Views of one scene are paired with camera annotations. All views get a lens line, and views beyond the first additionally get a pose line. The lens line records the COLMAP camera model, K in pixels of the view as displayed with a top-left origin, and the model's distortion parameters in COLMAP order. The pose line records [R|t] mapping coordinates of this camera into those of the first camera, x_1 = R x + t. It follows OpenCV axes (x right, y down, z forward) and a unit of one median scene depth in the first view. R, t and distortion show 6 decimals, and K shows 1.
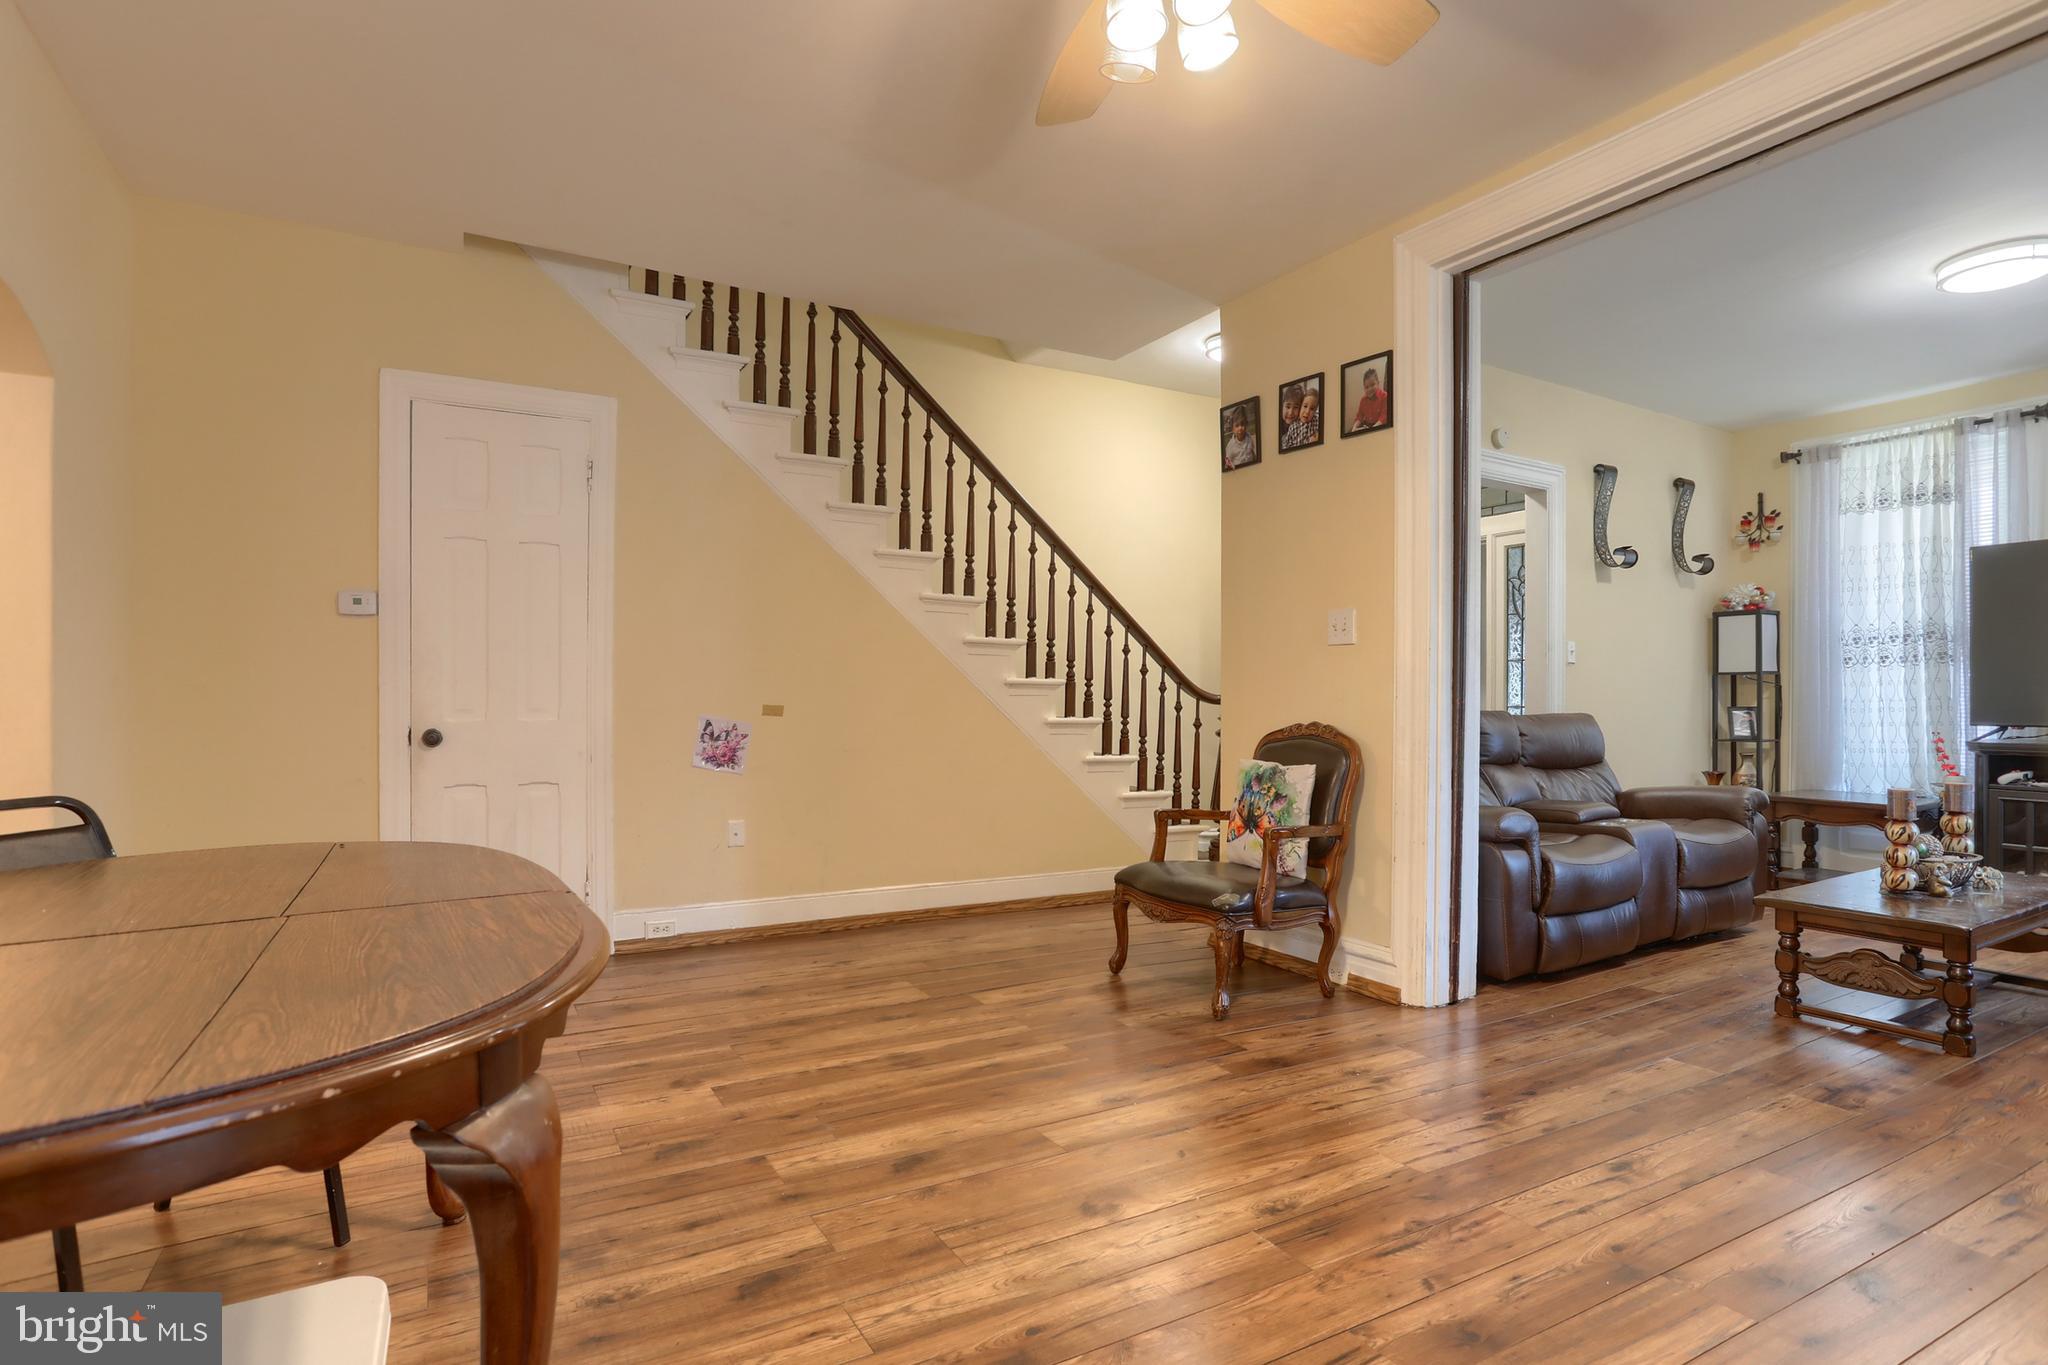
lens RADIAL K [[1051.5, 0, 995.3], [0, 1051.5, 702.8], [0, 0, 1]] dist [-0.043347, 0.019228]
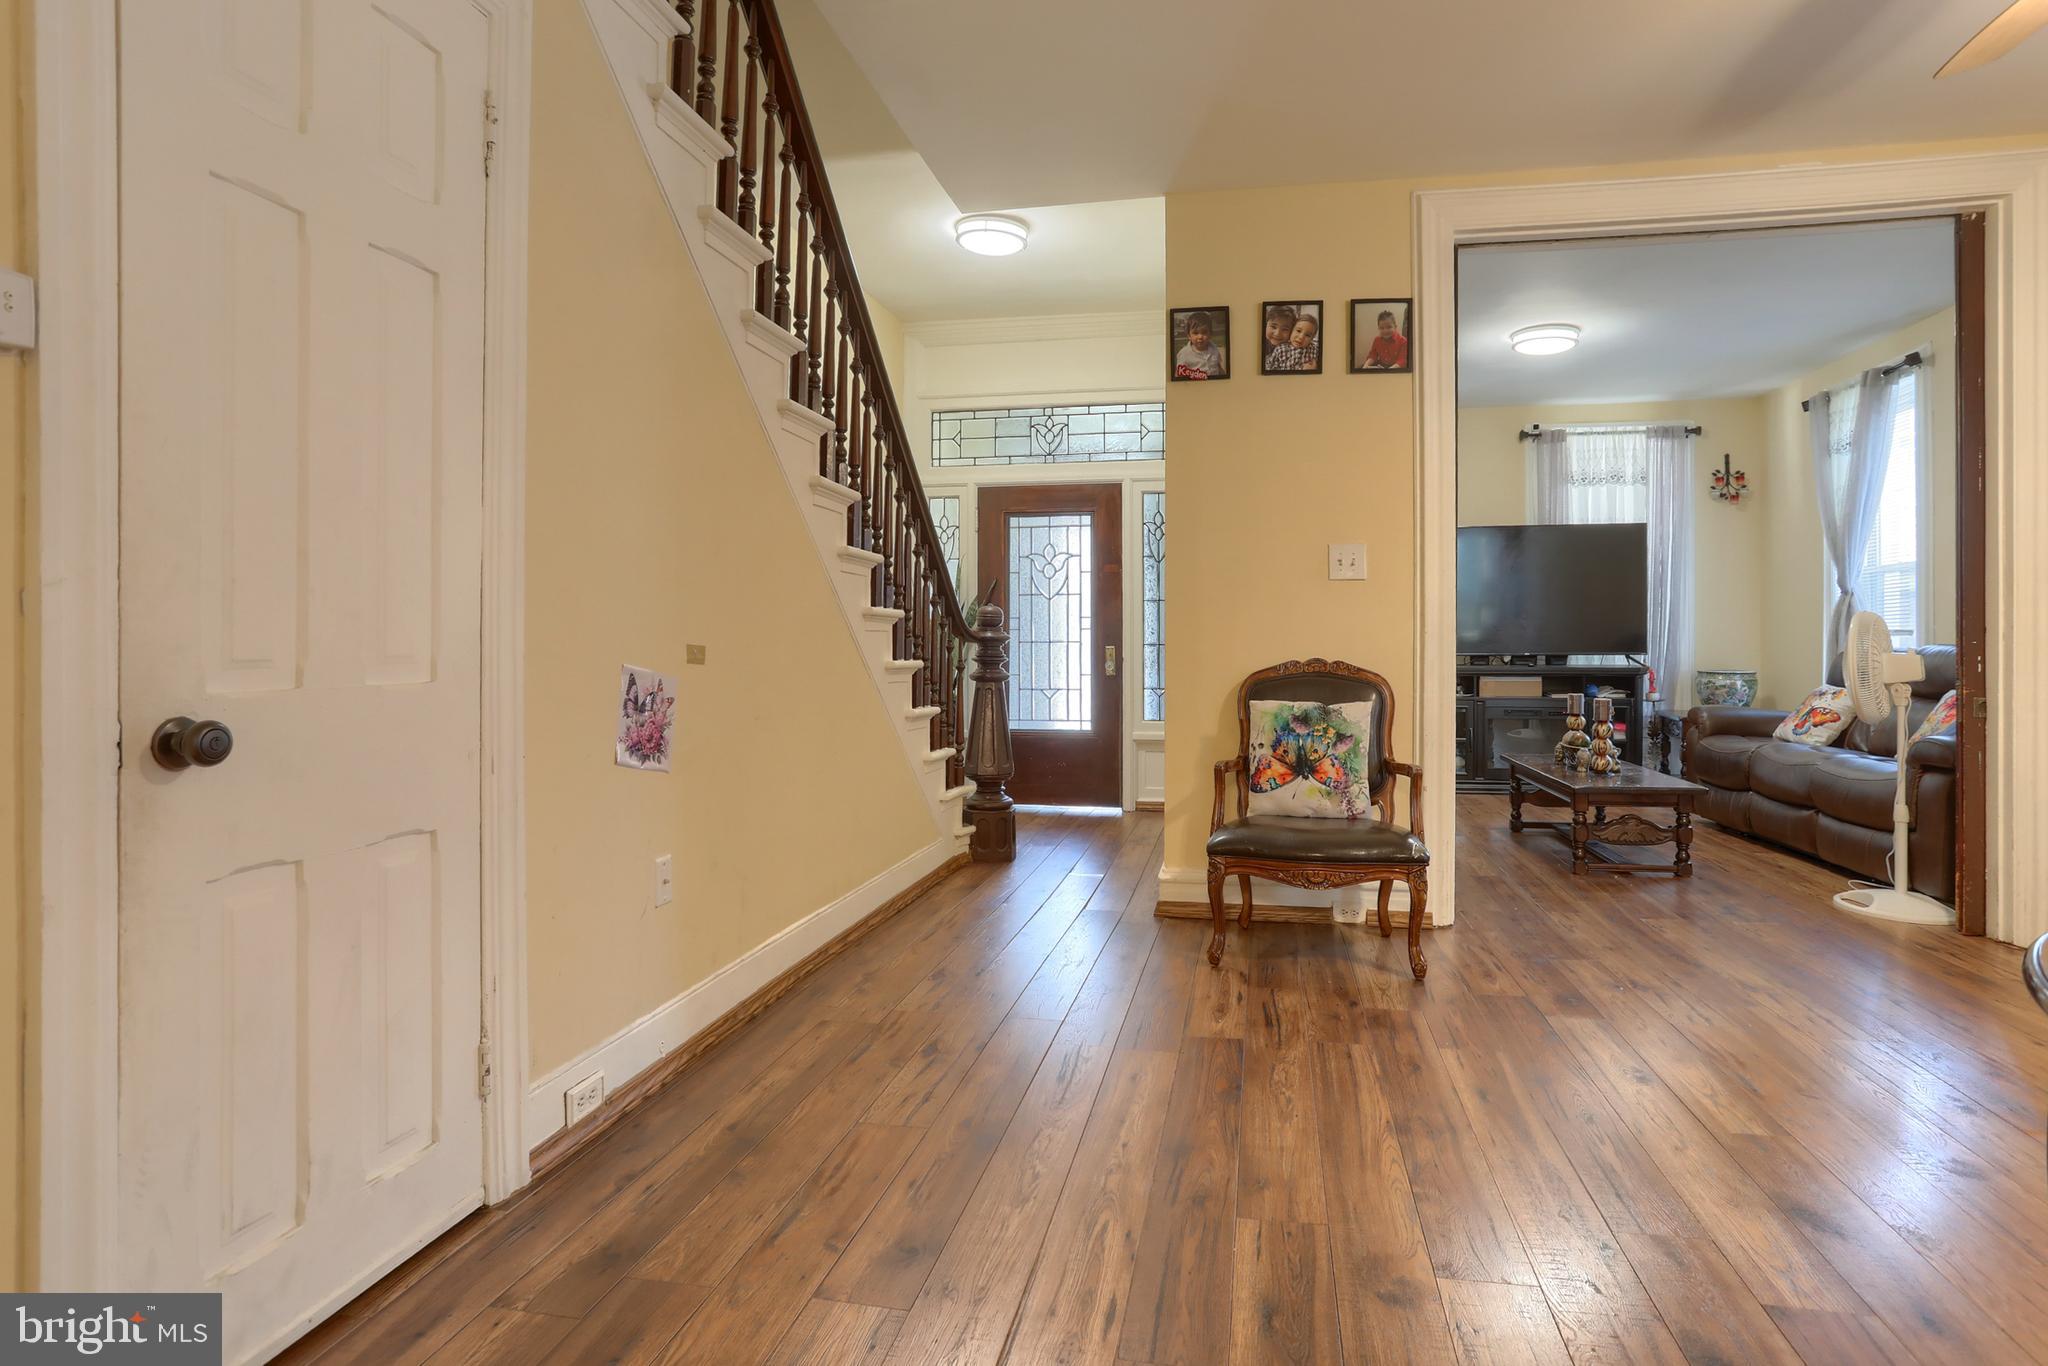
lens RADIAL K [[1051.5, 0, 1082.7], [0, 1051.5, 643.3], [0, 0, 1]] dist [-0.043347, 0.019228]
pose [[0.649670, -0.004981, 0.760200, -0.522322], [0.002139, 0.999987, 0.004724, -0.000904], [-0.760213, -0.001443, 0.649672, 0.483652]]
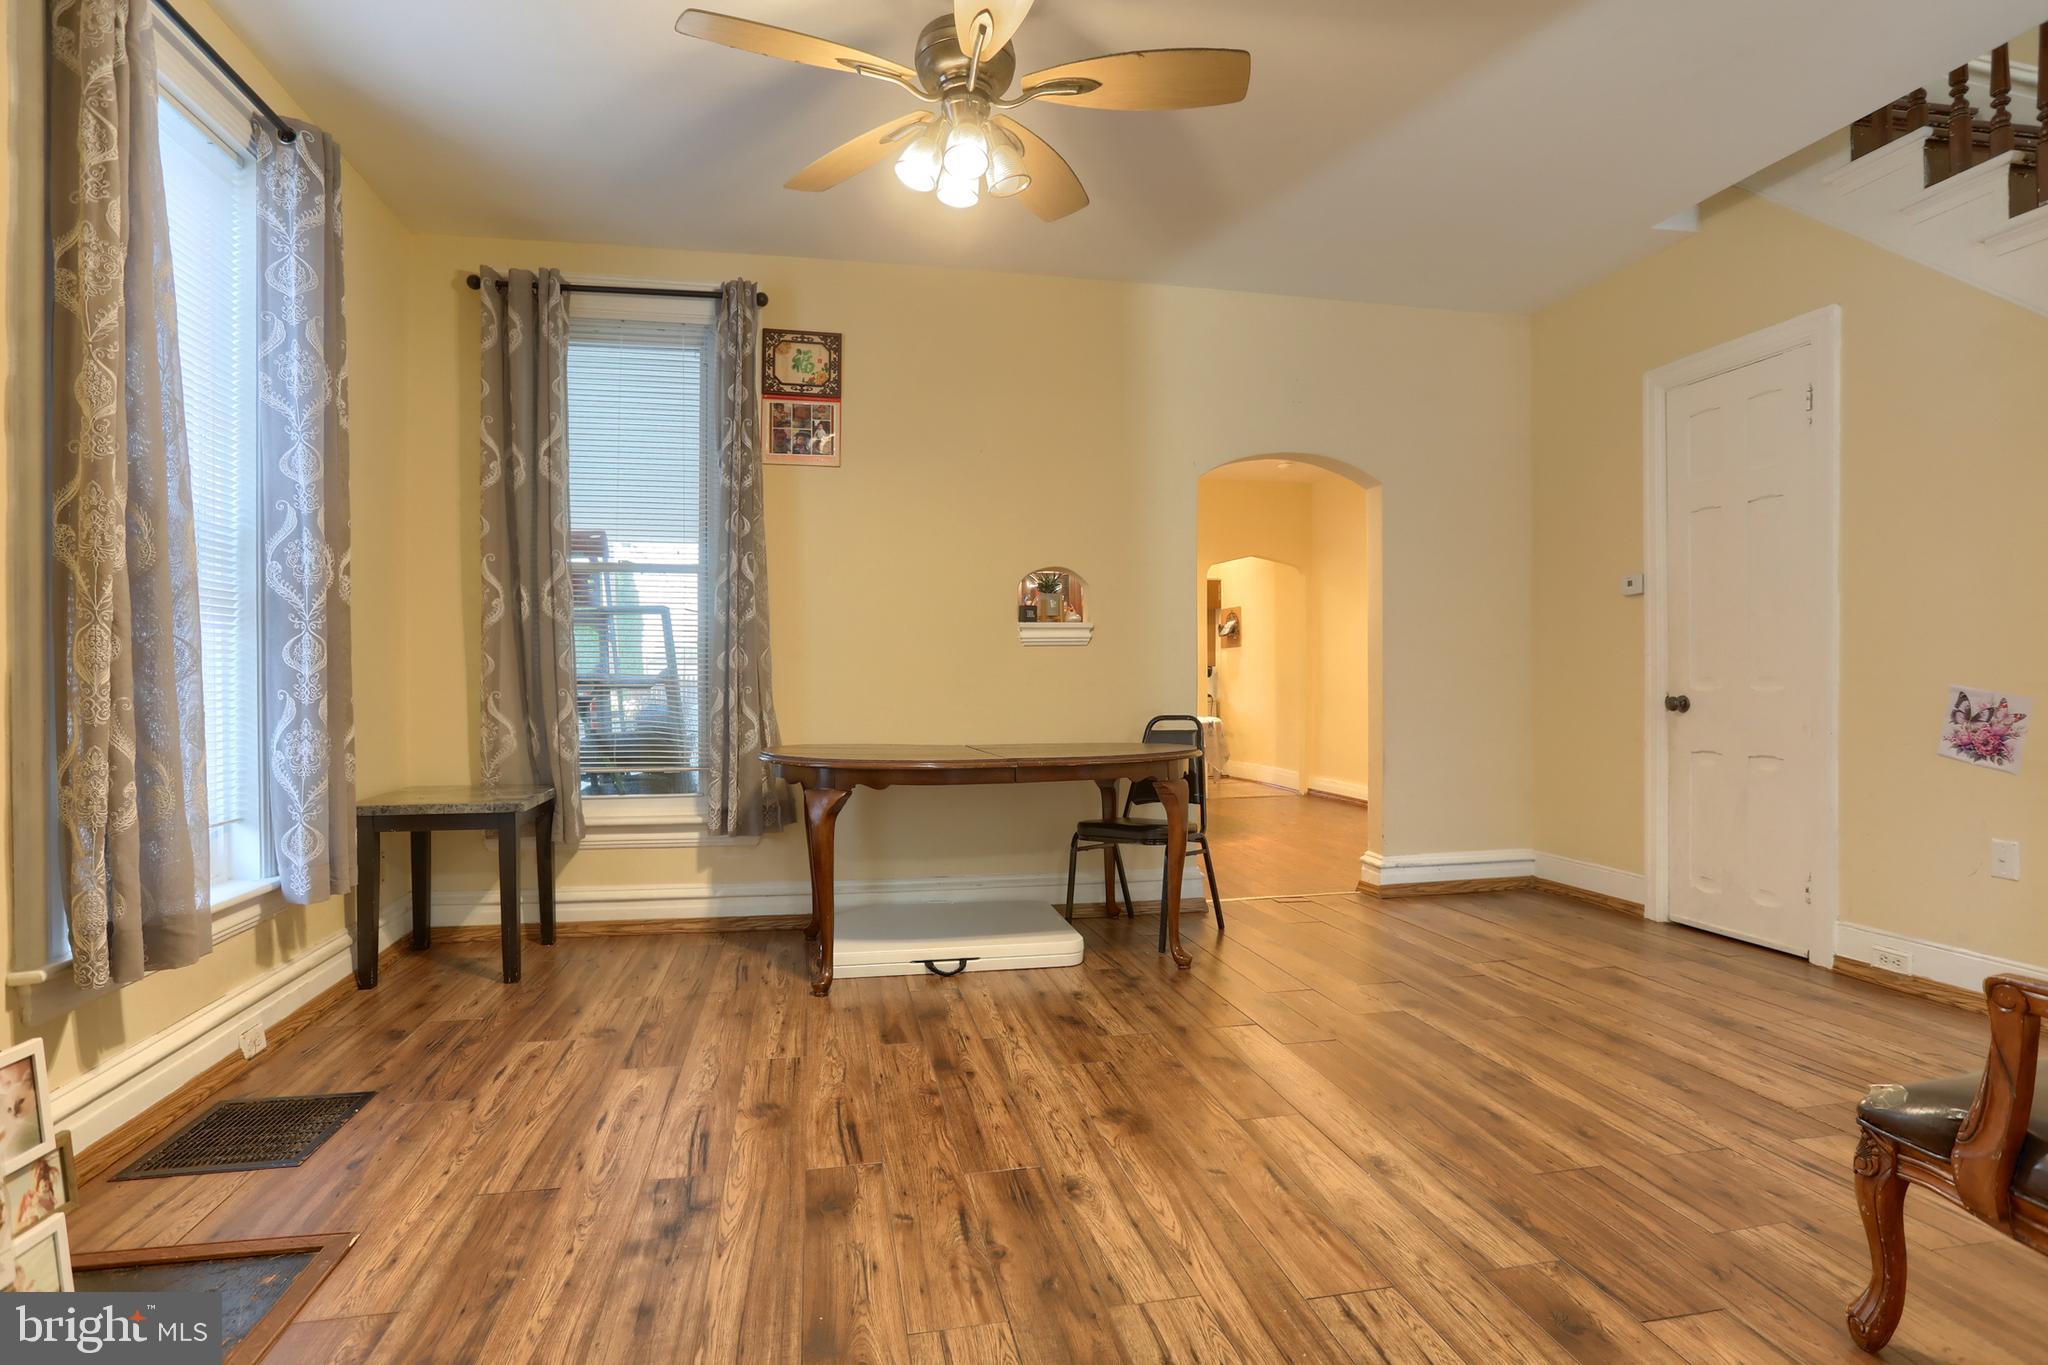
lens RADIAL K [[1063.4, 0, 1046.5], [0, 1063.4, 701.9], [0, 0, 1]] dist [-0.032155, 0.001195]
pose [[-0.299071, 0.021908, -0.953979, 0.584256], [0.006731, 0.999760, 0.020850, 0.004213], [0.954207, -0.000186, -0.299147, 0.611652]]
